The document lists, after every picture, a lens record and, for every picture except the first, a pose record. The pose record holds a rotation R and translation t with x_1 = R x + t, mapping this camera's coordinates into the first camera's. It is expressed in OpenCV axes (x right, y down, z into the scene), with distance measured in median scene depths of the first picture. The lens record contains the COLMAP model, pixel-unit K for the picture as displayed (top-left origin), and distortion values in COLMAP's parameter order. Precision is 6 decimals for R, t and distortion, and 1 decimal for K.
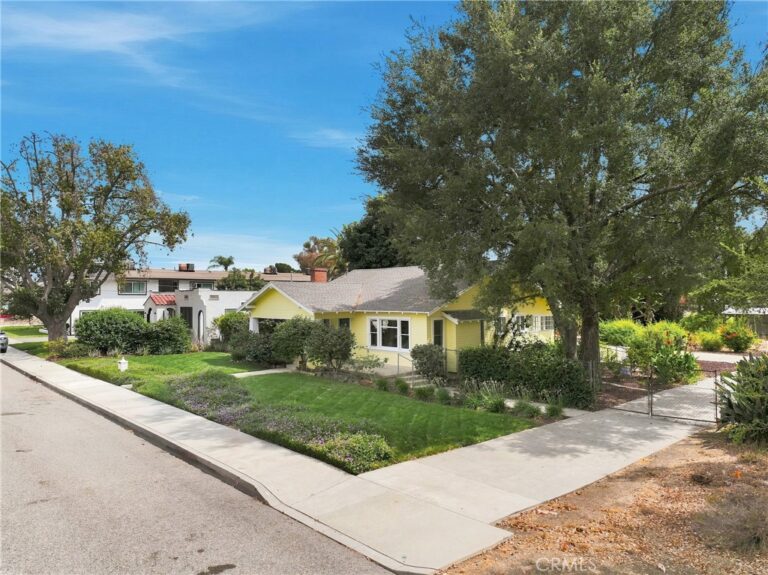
lens RADIAL K [[522.4, 0, 384.0], [0, 522.4, 287.5], [0, 0, 1]] dist [0.003818, 0.000956]
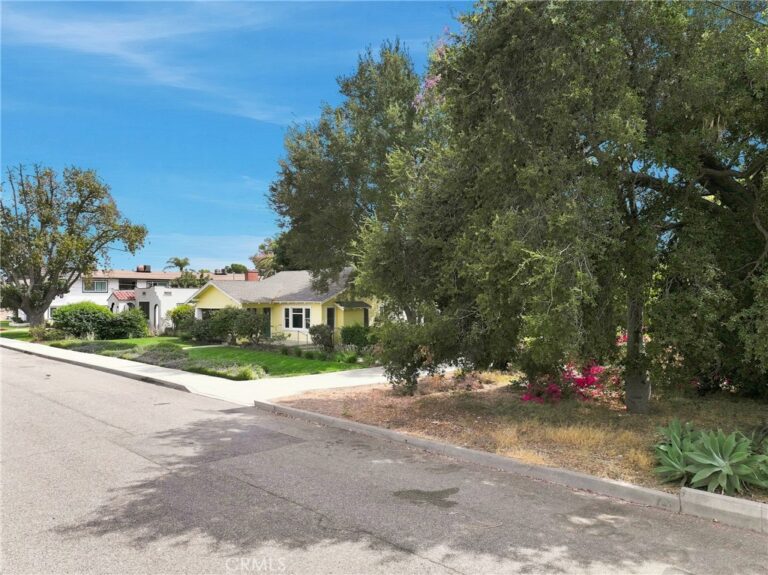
lens RADIAL K [[522.4, 0, 384.0], [0, 522.4, 287.5], [0, 0, 1]] dist [0.003818, 0.000956]
pose [[0.997441, -0.000267, 0.071496, 0.105030], [0.000354, 0.999999, -0.001202, 0.006977], [-0.071496, 0.001224, 0.997440, -0.291650]]
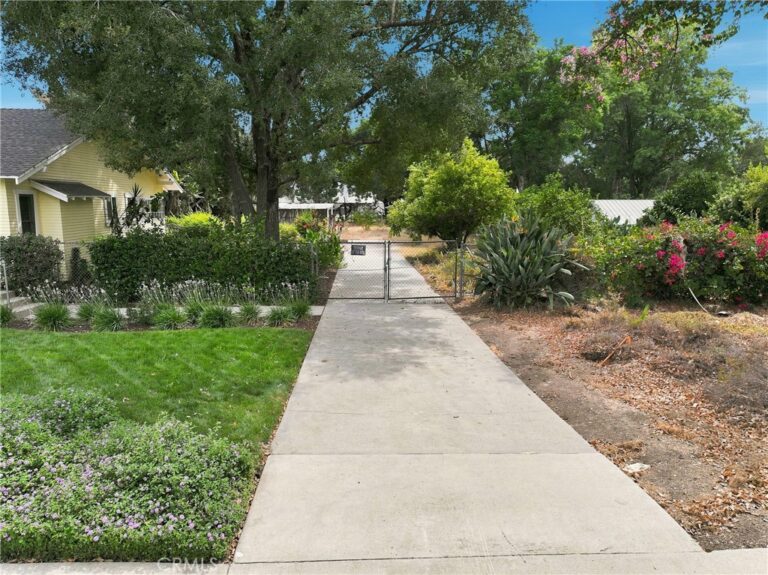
lens RADIAL K [[522.4, 0, 384.0], [0, 522.4, 287.5], [0, 0, 1]] dist [0.003818, 0.000956]
pose [[0.652581, -0.118624, 0.748375, -0.065545], [-0.031426, 0.982582, 0.183151, 0.032367], [-0.757067, -0.143039, 0.637487, 0.207889]]
